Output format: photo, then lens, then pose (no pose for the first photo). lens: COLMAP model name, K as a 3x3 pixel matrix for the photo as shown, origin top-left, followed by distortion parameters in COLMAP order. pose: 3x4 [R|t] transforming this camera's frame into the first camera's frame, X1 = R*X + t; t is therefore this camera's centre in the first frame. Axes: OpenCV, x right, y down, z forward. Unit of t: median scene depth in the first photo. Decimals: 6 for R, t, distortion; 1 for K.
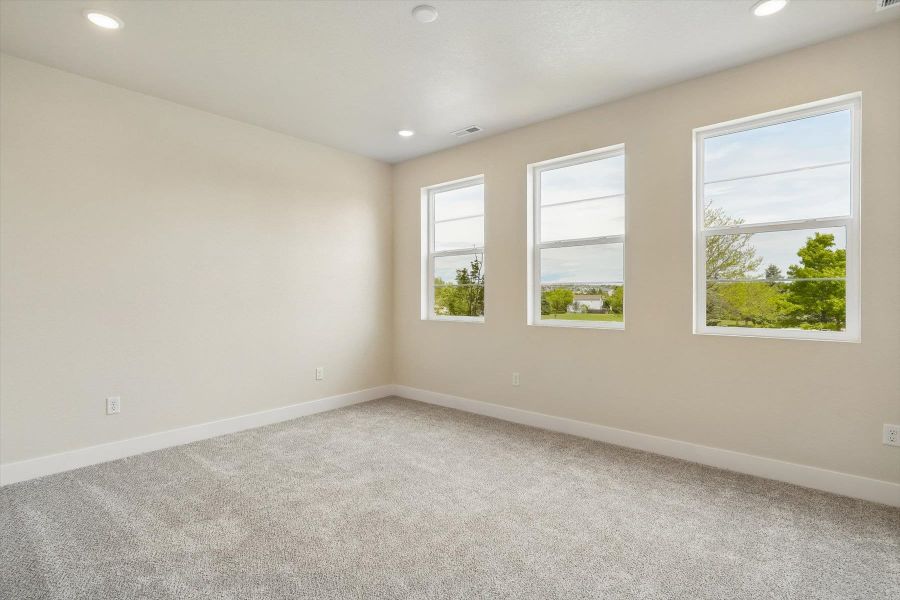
lens RADIAL K [[443.2, 0, 450.0], [0, 443.2, 300.0], [0, 0, 1]] dist [-0.002286, -0.000940]
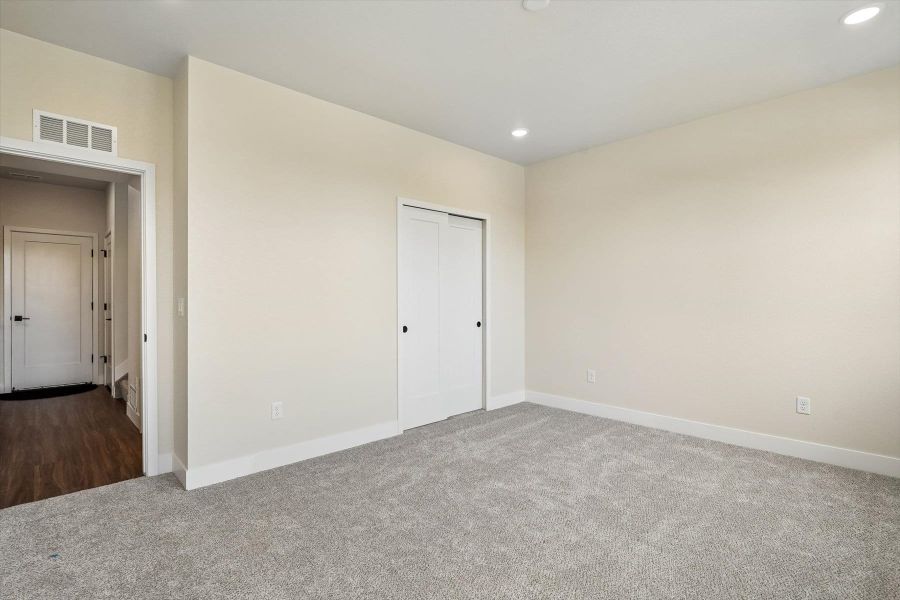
lens RADIAL K [[443.2, 0, 450.0], [0, 443.2, 300.0], [0, 0, 1]] dist [-0.002286, -0.000940]
pose [[-0.112748, 0.005098, -0.993611, 0.658804], [-0.003065, 0.999980, 0.005478, -0.016466], [0.993619, 0.003663, -0.112730, 0.650266]]
